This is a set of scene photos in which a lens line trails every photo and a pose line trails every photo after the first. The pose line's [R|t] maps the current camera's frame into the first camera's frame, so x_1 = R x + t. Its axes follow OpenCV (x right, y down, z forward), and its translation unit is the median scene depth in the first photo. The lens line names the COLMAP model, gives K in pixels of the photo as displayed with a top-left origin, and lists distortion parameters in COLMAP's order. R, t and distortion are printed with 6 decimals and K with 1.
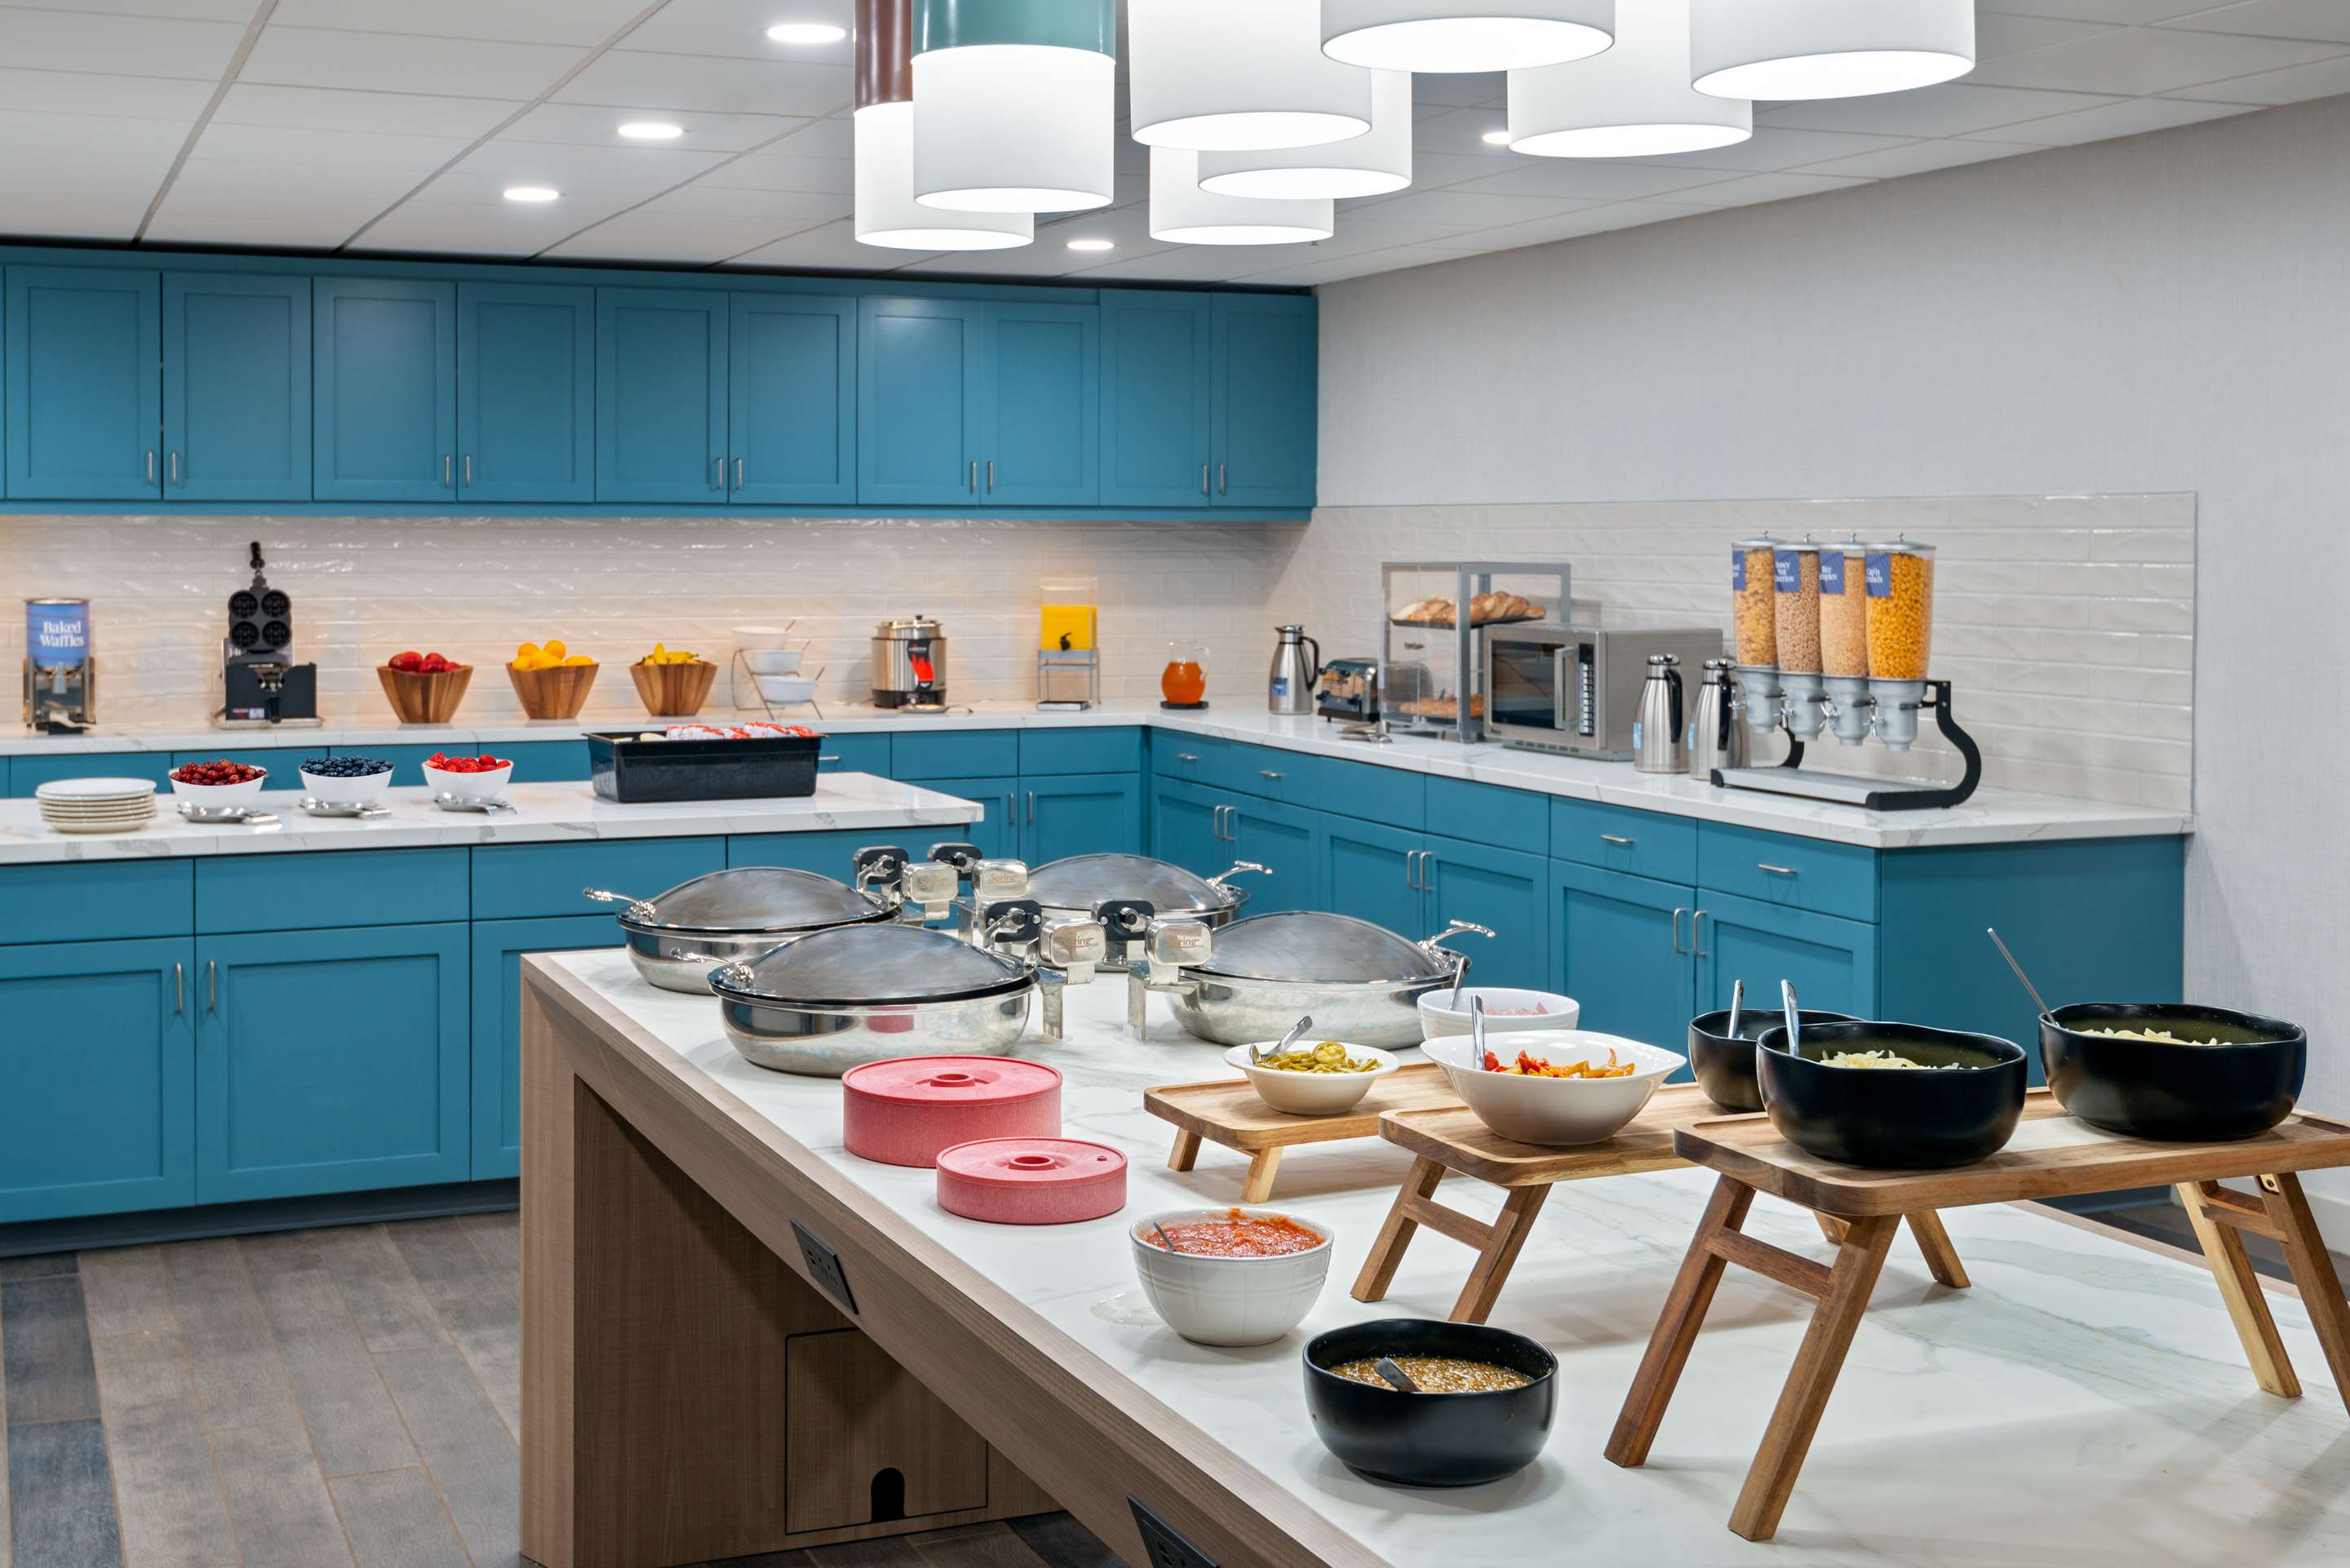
lens RADIAL K [[2809.2, 0, 1175.0], [0, 2809.2, 784.0], [0, 0, 1]] dist [0.016553, -0.008518]
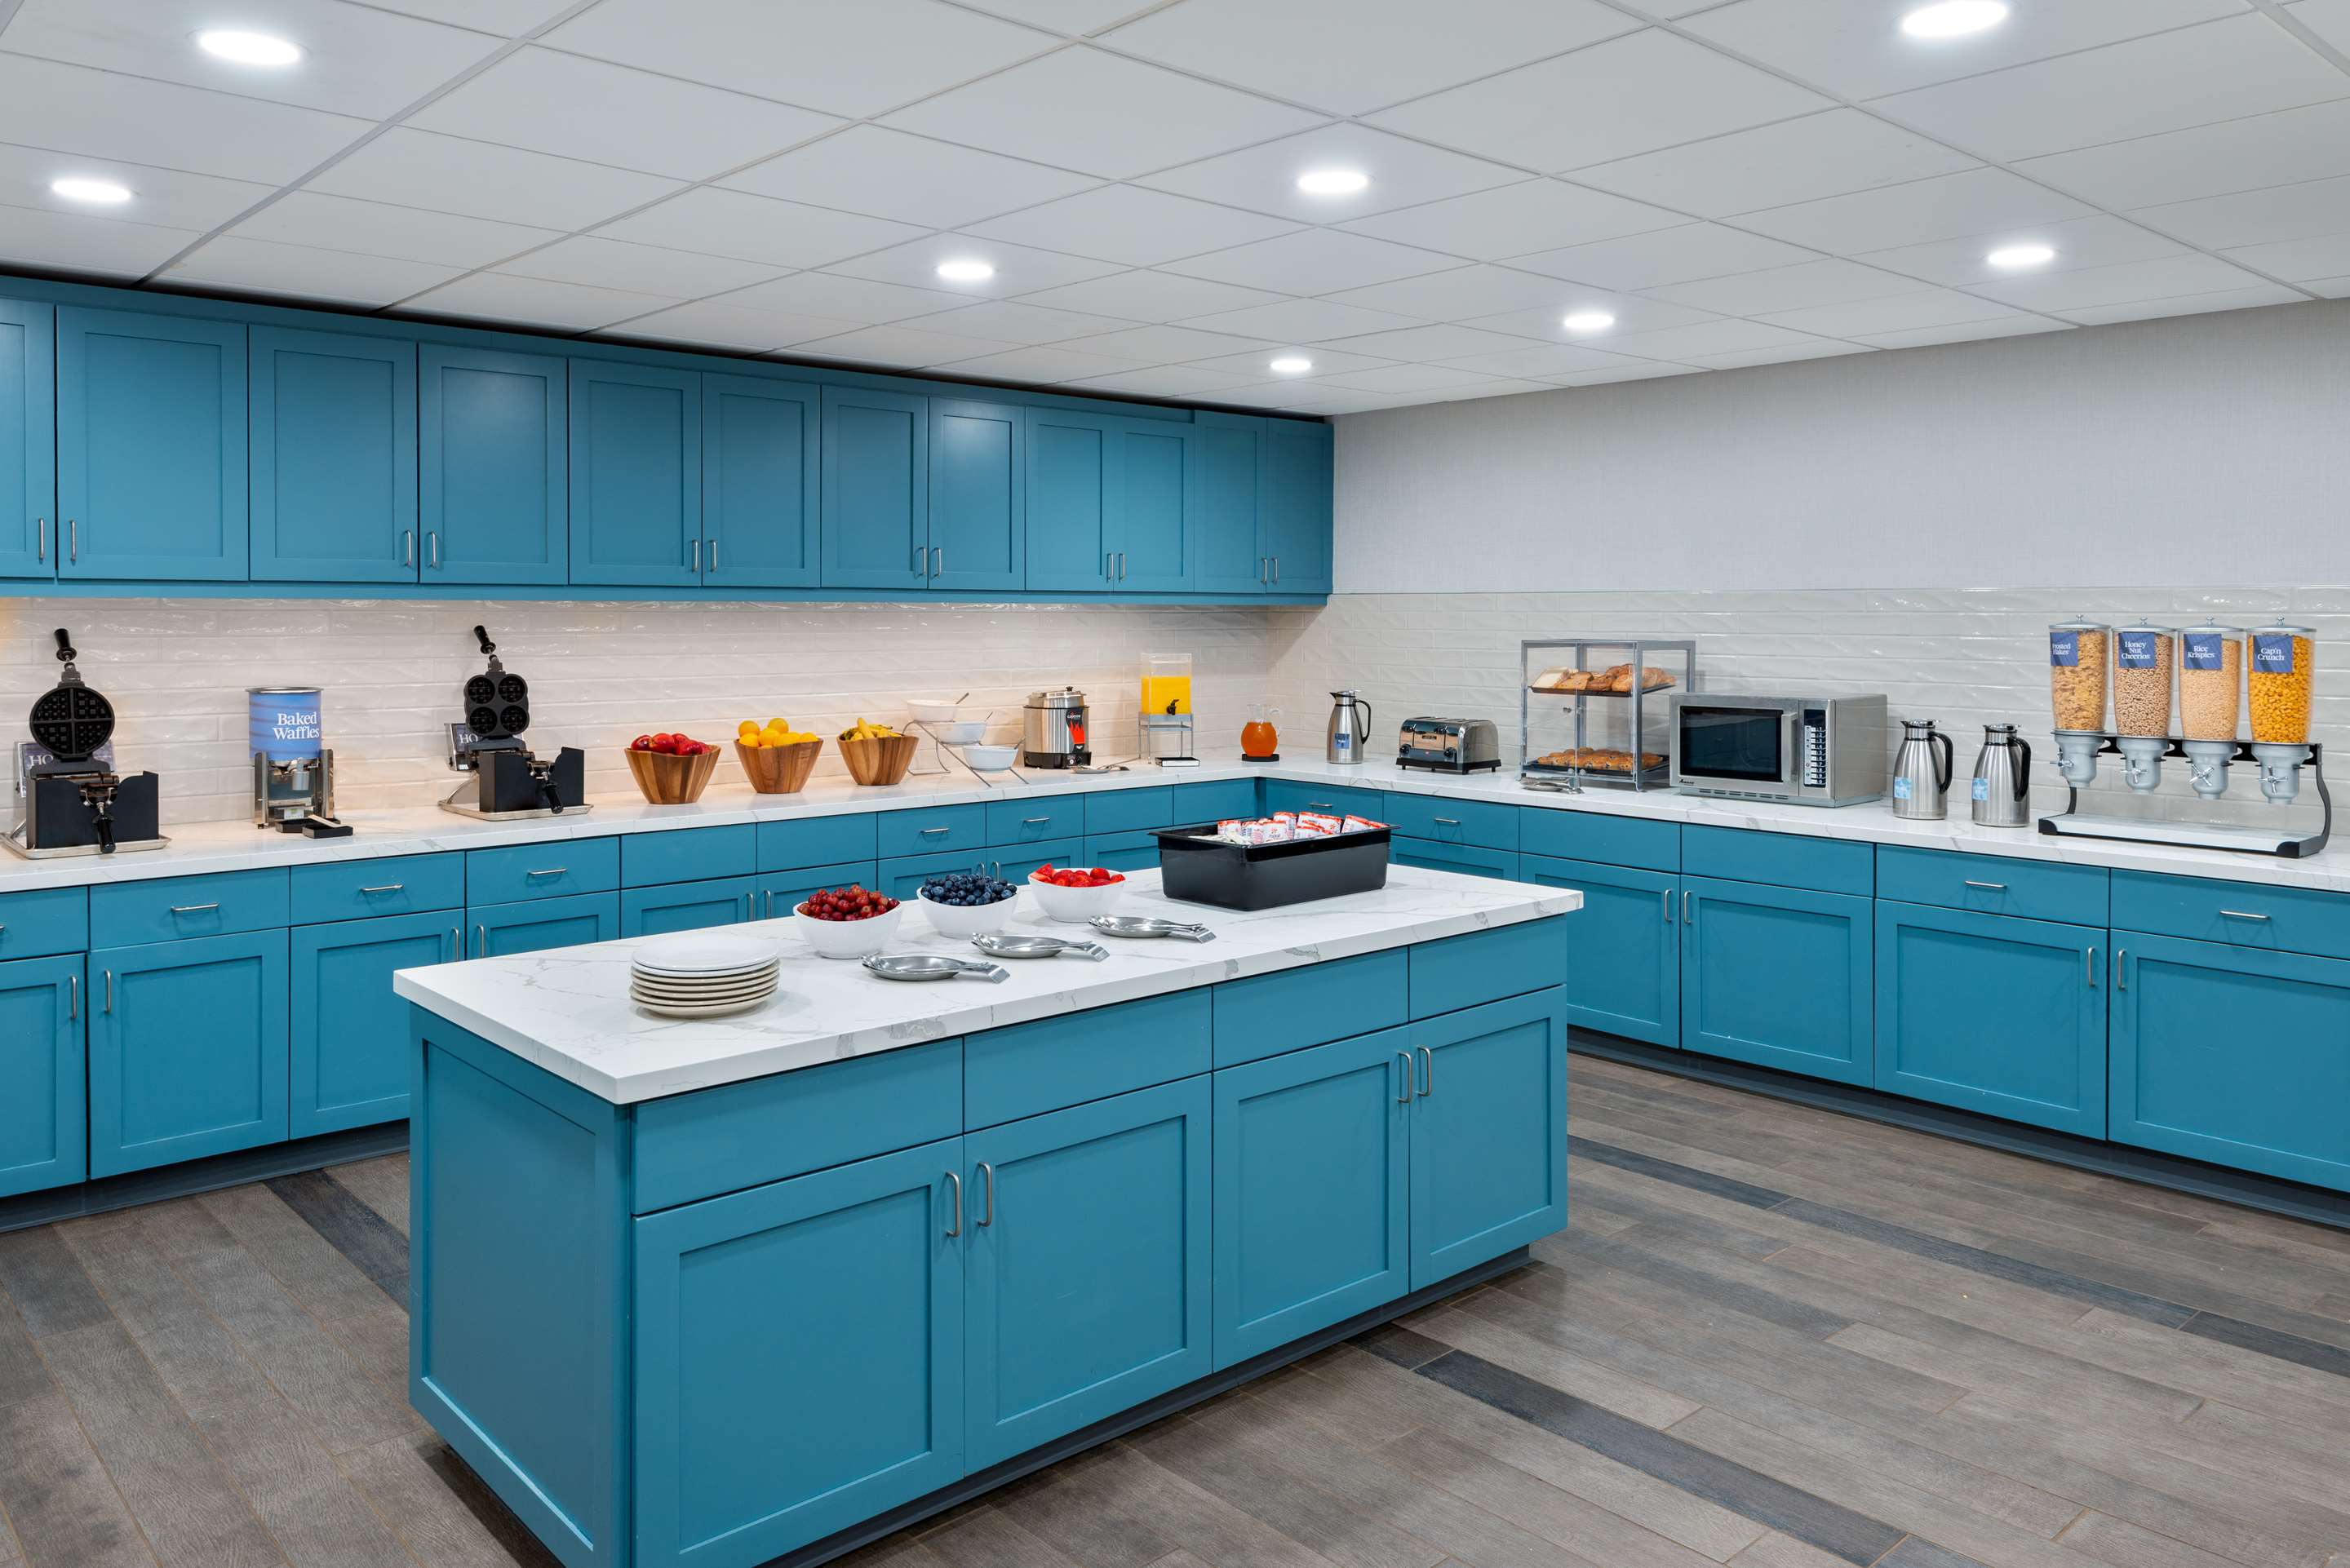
lens RADIAL K [[1685.6, 0, 1175.0], [0, 1685.6, 784.0], [0, 0, 1]] dist [0.002609, -0.002609]
pose [[0.942146, -0.034553, 0.333416, -0.301344], [0.030047, 0.999374, 0.018664, -0.034628], [-0.333853, -0.007566, 0.942595, 0.361916]]
